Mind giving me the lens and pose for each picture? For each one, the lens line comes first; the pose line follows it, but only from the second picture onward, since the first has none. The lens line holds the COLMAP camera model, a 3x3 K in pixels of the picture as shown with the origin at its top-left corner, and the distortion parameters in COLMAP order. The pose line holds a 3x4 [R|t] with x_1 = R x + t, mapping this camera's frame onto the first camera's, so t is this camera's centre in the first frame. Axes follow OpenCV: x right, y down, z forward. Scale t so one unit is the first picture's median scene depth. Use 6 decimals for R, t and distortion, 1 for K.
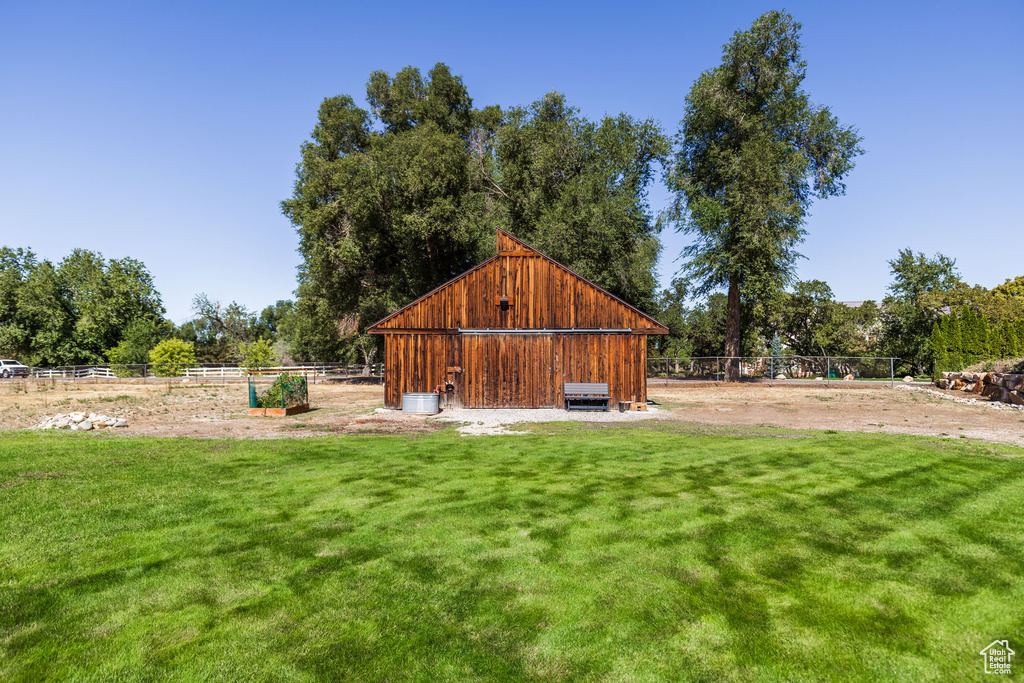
lens RADIAL K [[589.2, 0, 517.2], [0, 589.2, 348.6], [0, 0, 1]] dist [0.003142, 0.000722]
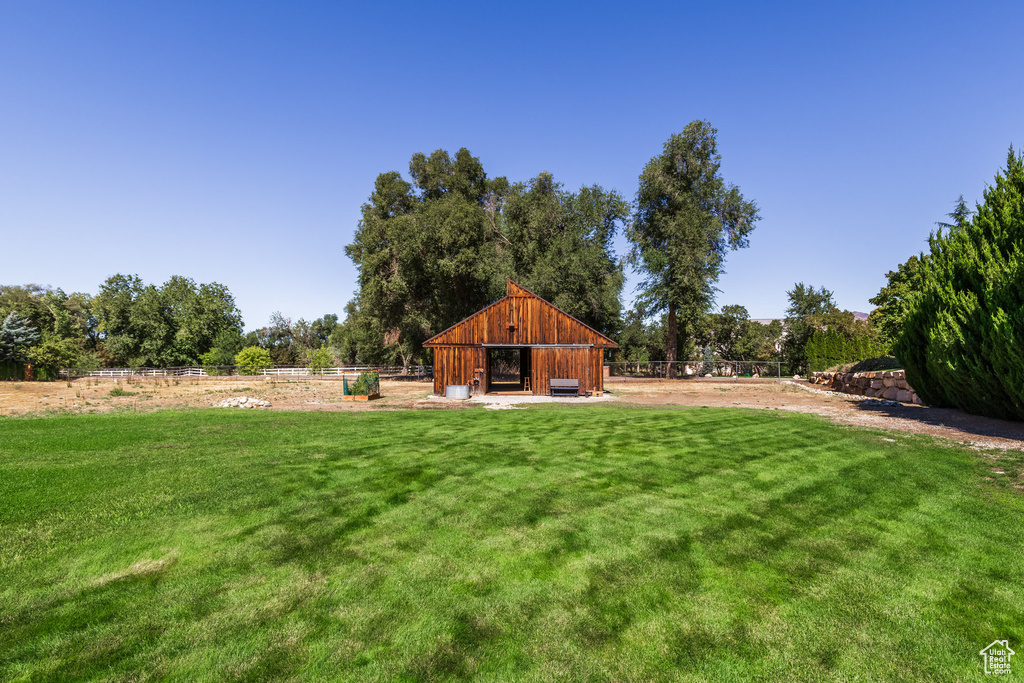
lens RADIAL K [[469.6, 0, 532.1], [0, 469.6, 354.4], [0, 0, 1]] dist [0.001372, -0.000833]
pose [[0.999510, 0.001713, 0.031248, -0.002972], [-0.001791, 0.999995, 0.002490, -0.003929], [-0.031244, -0.002545, 0.999509, -0.101459]]
